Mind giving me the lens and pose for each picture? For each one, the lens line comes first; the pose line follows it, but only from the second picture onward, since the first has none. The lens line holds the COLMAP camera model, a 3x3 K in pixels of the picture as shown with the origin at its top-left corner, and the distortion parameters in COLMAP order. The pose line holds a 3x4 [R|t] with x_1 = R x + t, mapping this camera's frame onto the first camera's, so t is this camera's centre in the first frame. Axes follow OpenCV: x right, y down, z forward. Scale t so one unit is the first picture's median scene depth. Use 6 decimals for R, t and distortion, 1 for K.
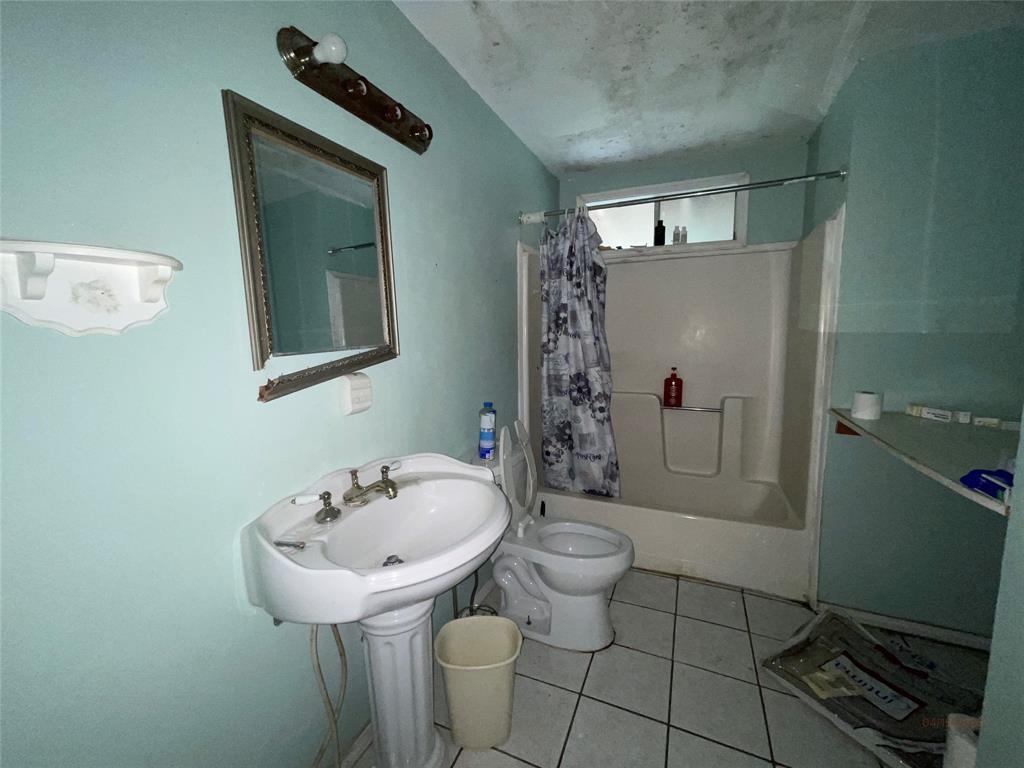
lens RADIAL K [[415.6, 0, 509.5], [0, 415.6, 381.8], [0, 0, 1]] dist [0.000608, -0.000377]
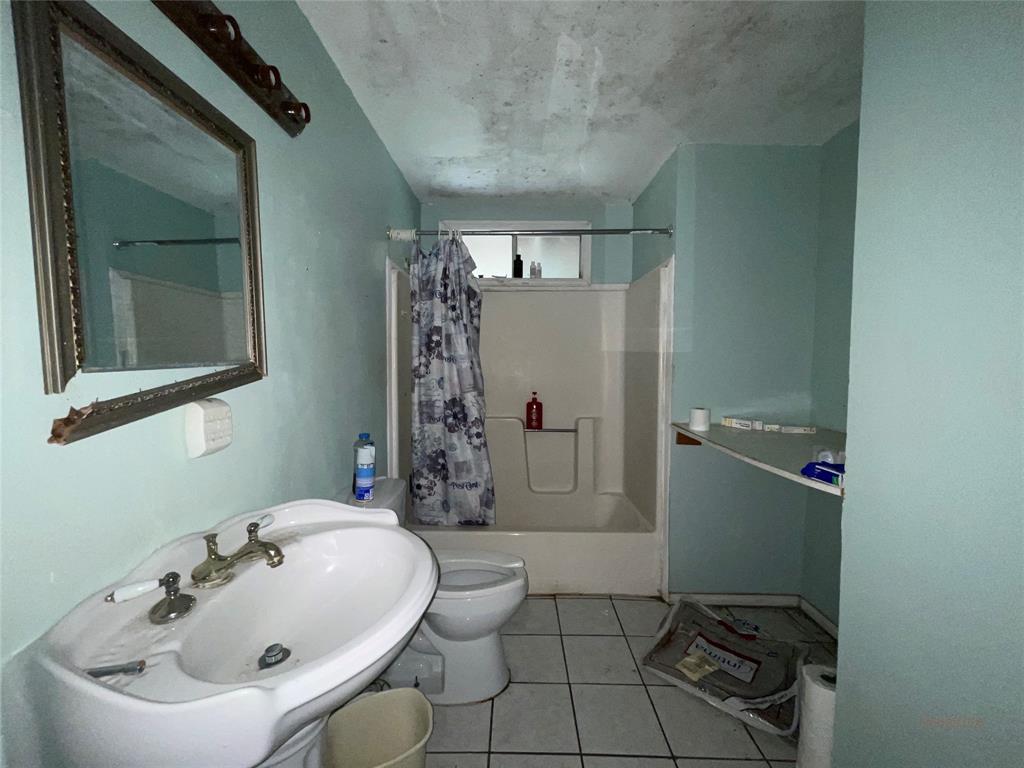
lens RADIAL K [[415.6, 0, 509.5], [0, 415.6, 381.8], [0, 0, 1]] dist [0.000608, -0.000377]
pose [[0.920084, -0.002441, 0.391714, -0.116305], [0.030145, 0.997456, -0.064592, 0.008396], [-0.390560, 0.071239, 0.917817, 0.082595]]
